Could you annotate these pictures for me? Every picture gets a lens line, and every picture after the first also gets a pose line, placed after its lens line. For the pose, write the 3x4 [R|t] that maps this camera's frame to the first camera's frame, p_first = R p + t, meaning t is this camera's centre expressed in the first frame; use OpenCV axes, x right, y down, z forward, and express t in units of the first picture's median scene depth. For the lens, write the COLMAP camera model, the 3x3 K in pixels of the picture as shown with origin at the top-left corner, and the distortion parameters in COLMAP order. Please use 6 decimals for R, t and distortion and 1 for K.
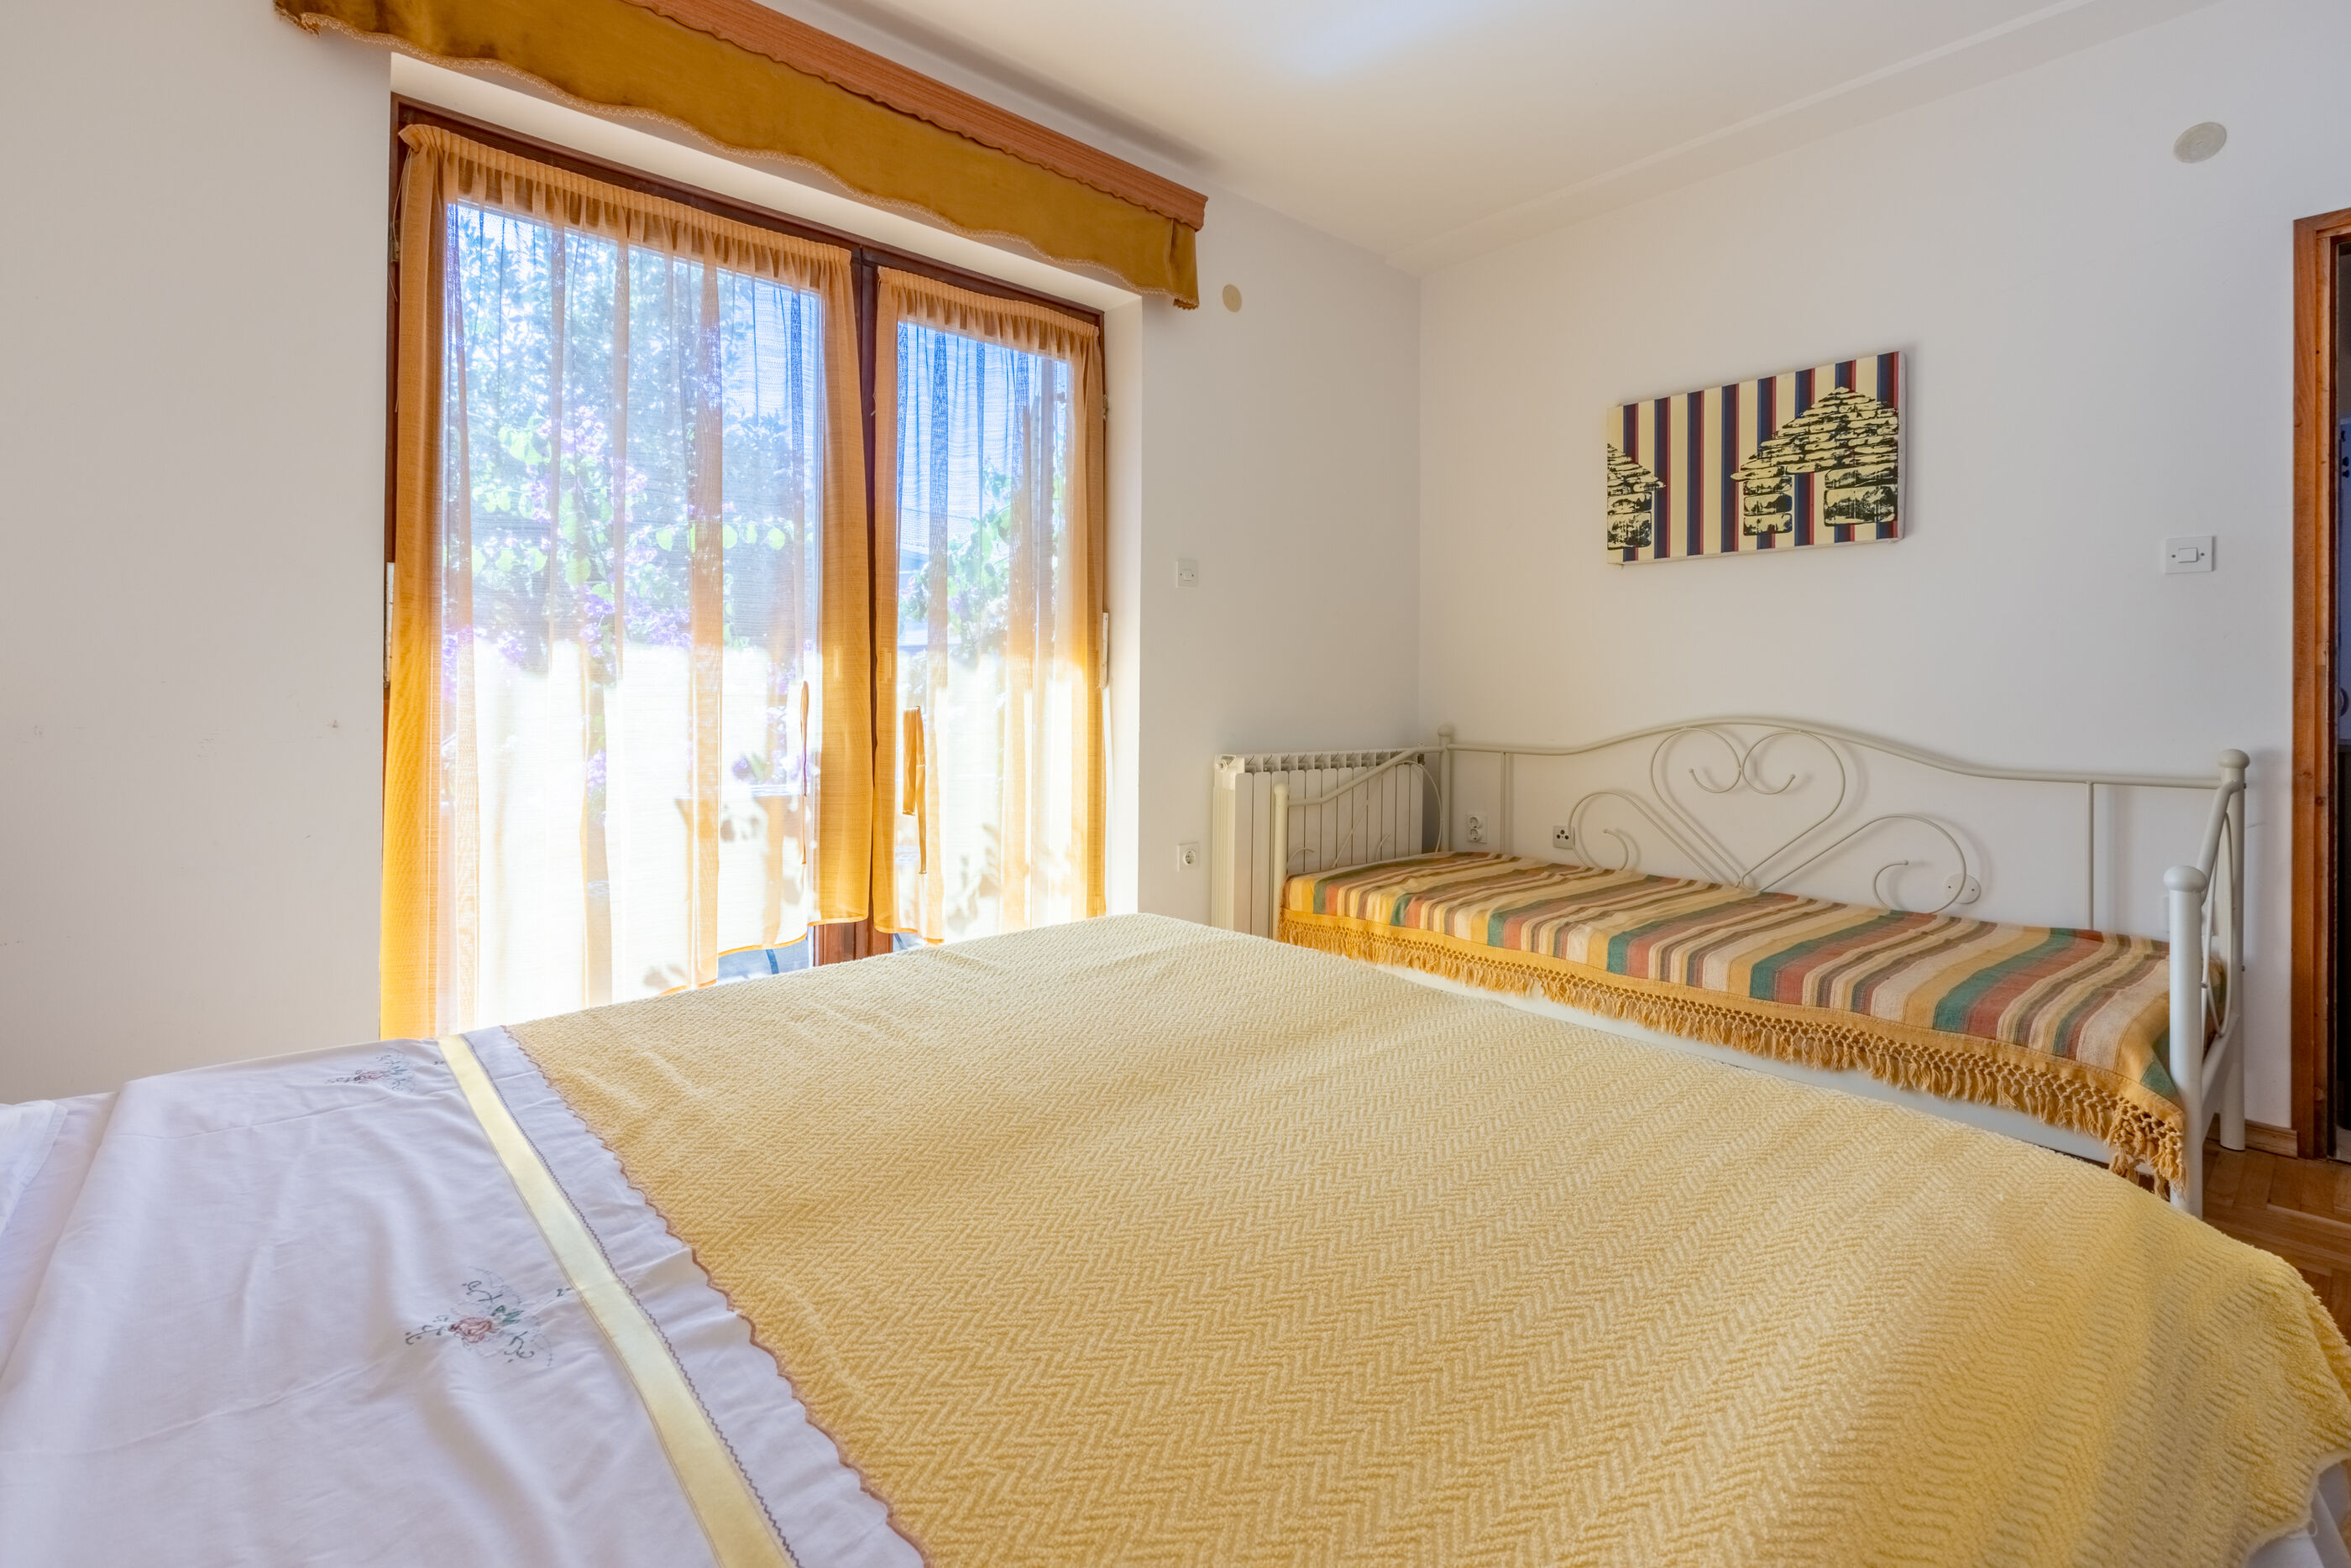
lens RADIAL K [[1065.5, 0, 1165.9], [0, 1065.5, 693.1], [0, 0, 1]] dist [0.001545, -0.000249]
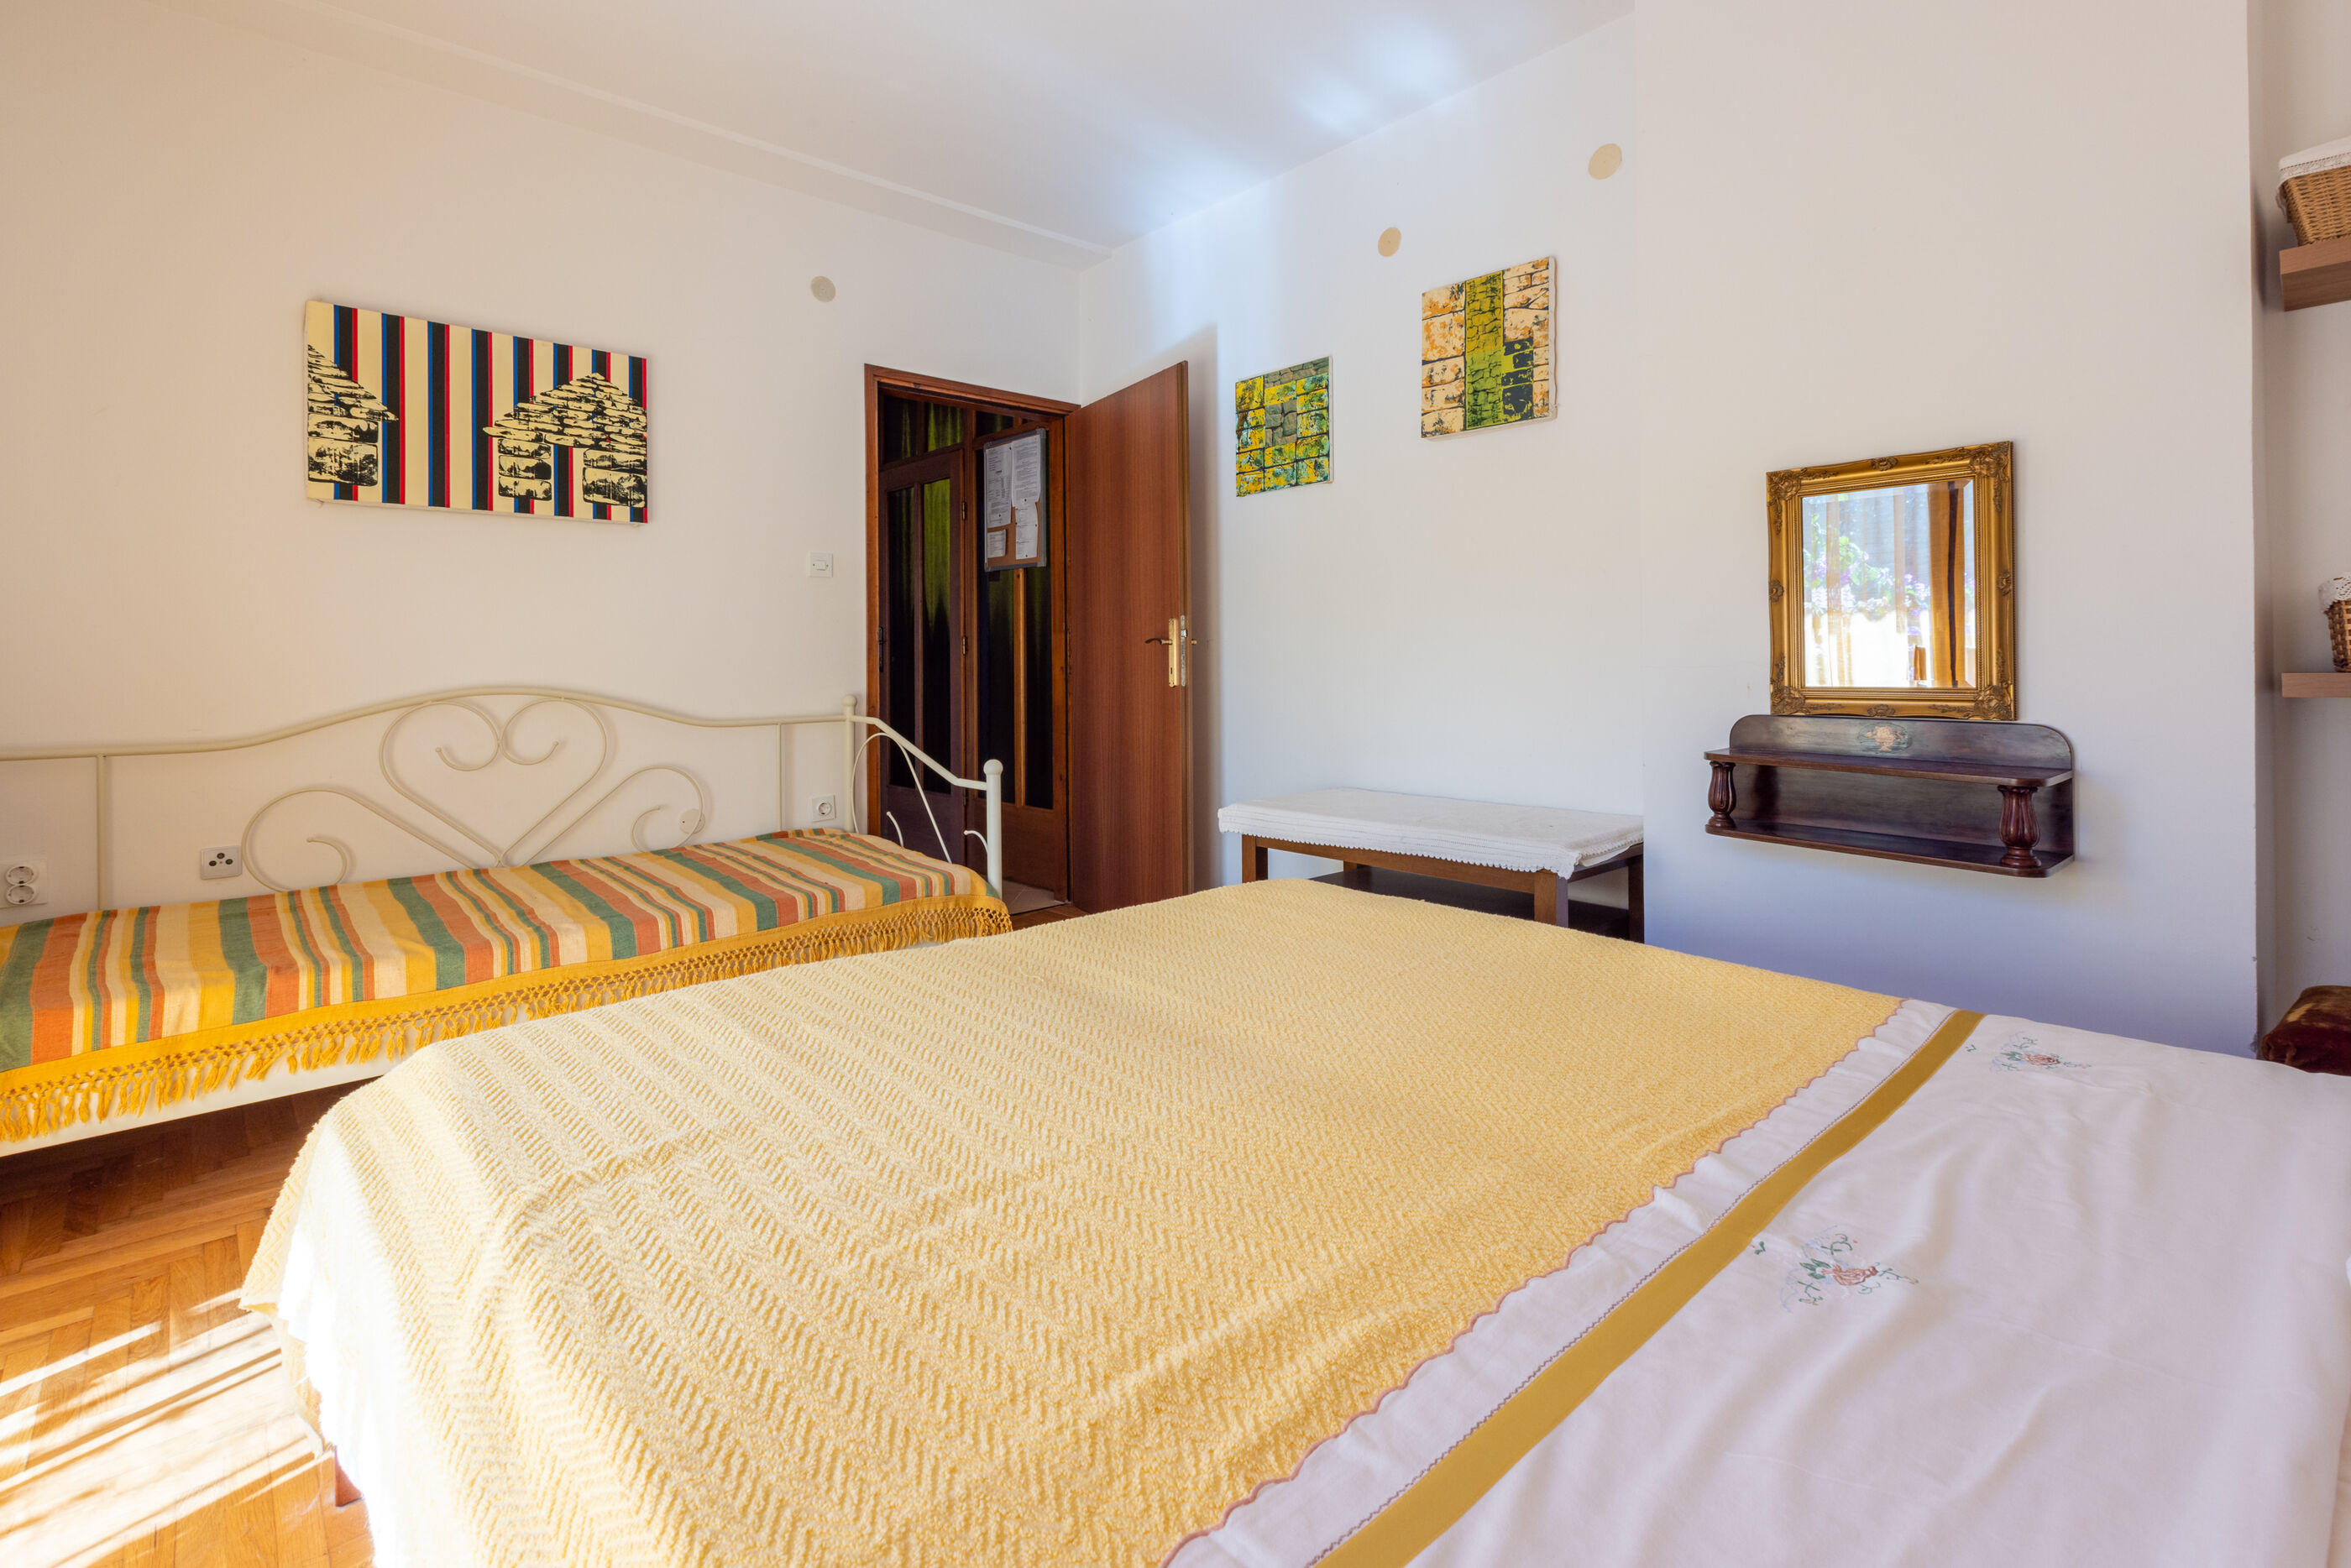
lens RADIAL K [[1065.5, 0, 1172.3], [0, 1065.5, 660.1], [0, 0, 1]] dist [0.001545, -0.000249]
pose [[-0.007092, -0.007239, 0.999949, -0.427679], [0.007379, 0.999946, 0.007291, -0.003869], [-0.999948, 0.007430, -0.007038, 0.424084]]
